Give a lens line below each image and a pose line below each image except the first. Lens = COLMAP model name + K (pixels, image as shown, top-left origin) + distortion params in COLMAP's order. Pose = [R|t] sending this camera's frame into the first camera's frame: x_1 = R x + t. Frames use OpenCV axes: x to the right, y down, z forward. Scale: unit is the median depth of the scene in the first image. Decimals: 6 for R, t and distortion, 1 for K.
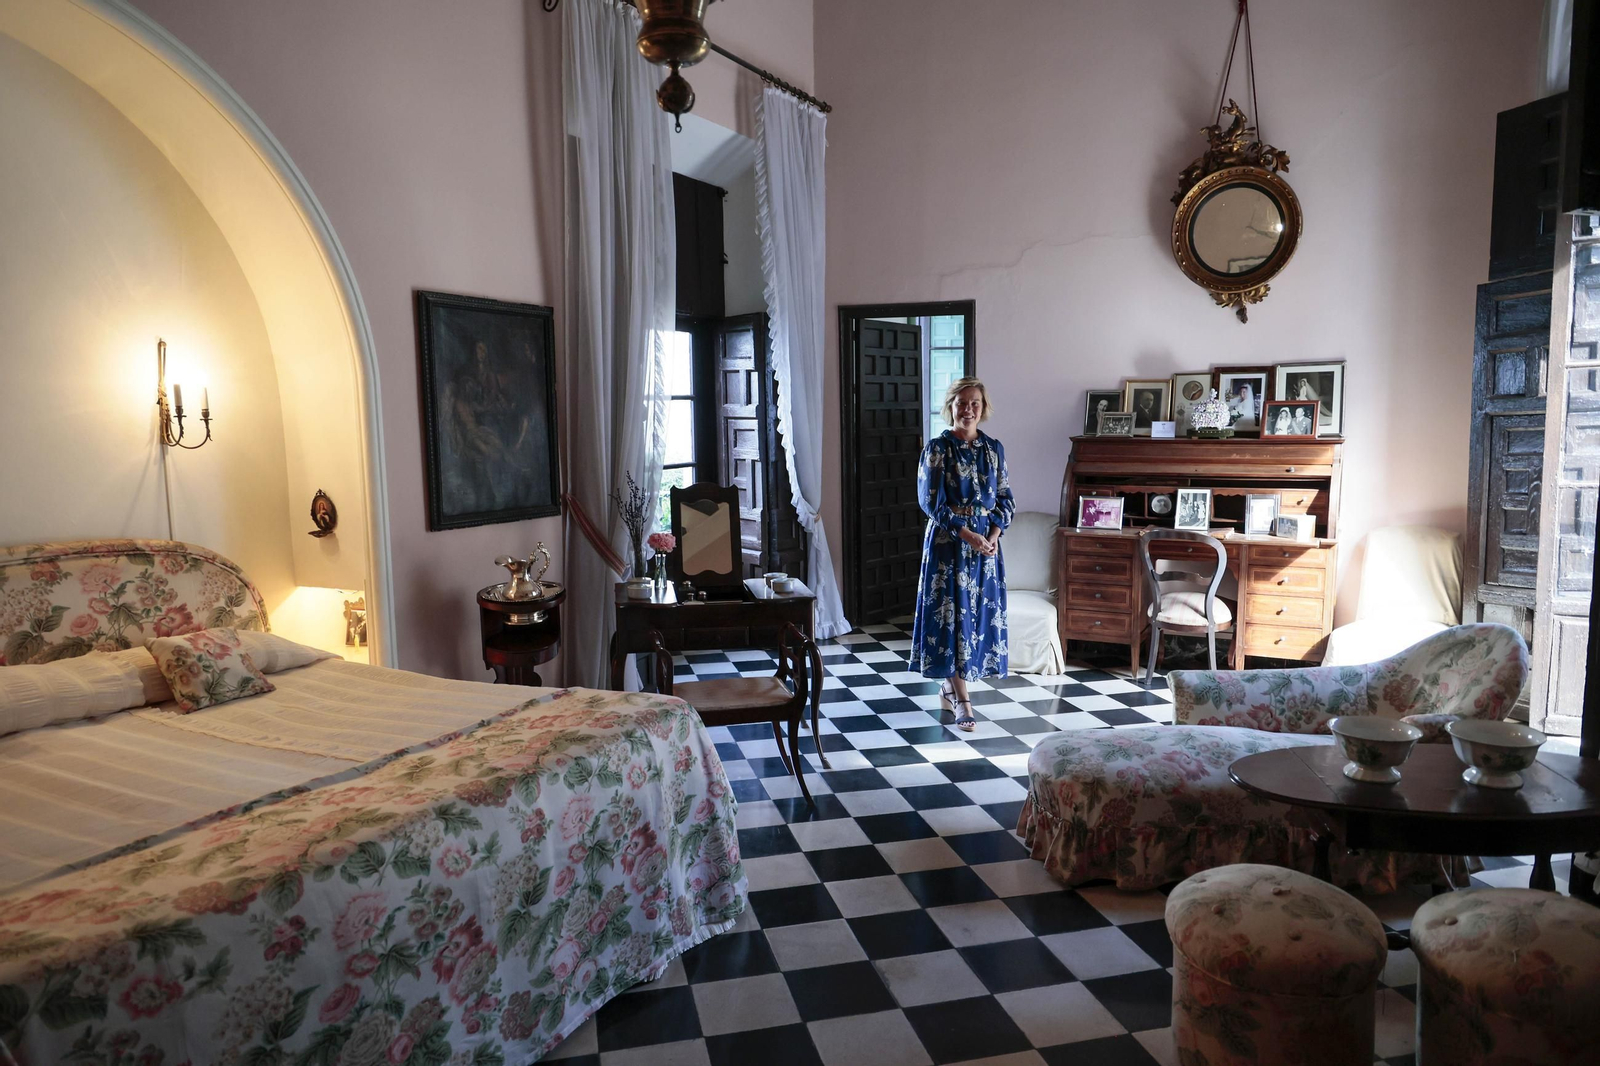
lens RADIAL K [[1070.9, 0, 812.7], [0, 1070.9, 539.0], [0, 0, 1]] dist [0.001014, -0.000604]
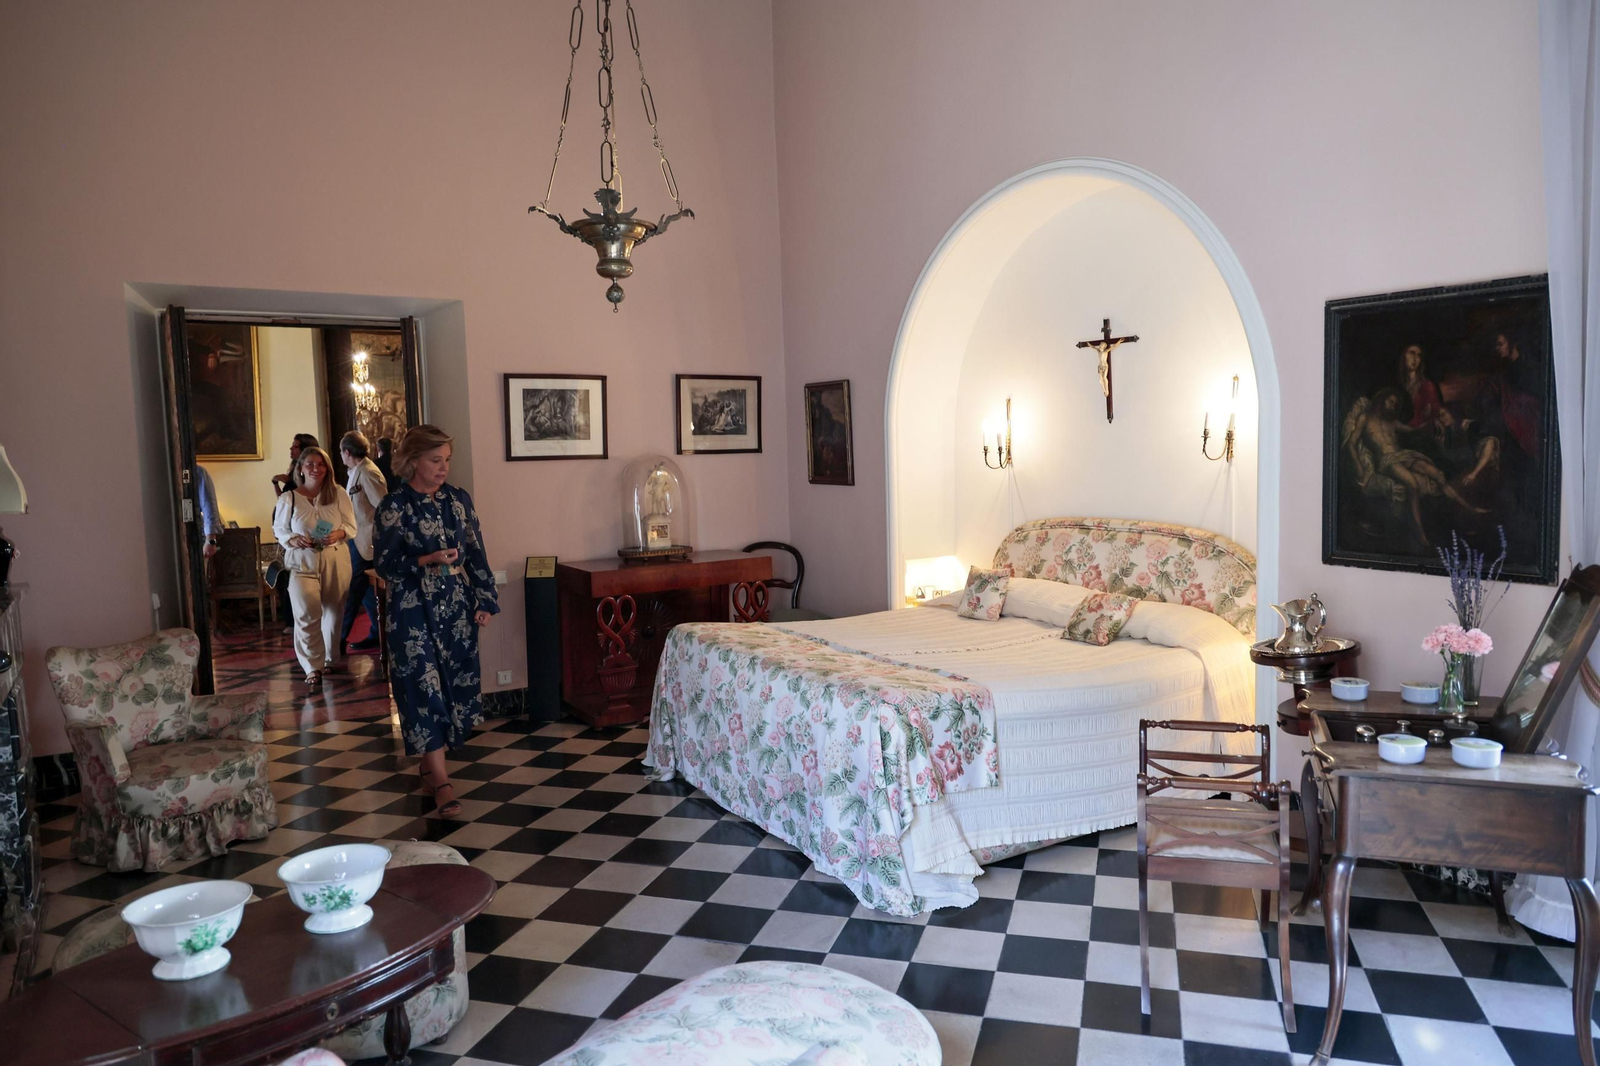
lens RADIAL K [[1070.9, 0, 812.7], [0, 1070.9, 539.0], [0, 0, 1]] dist [0.001014, -0.000604]
pose [[-0.510028, 0.103407, -0.853920, 0.735198], [-0.069536, 0.984541, 0.160757, -0.164069], [0.857343, 0.141369, -0.494953, 1.221070]]
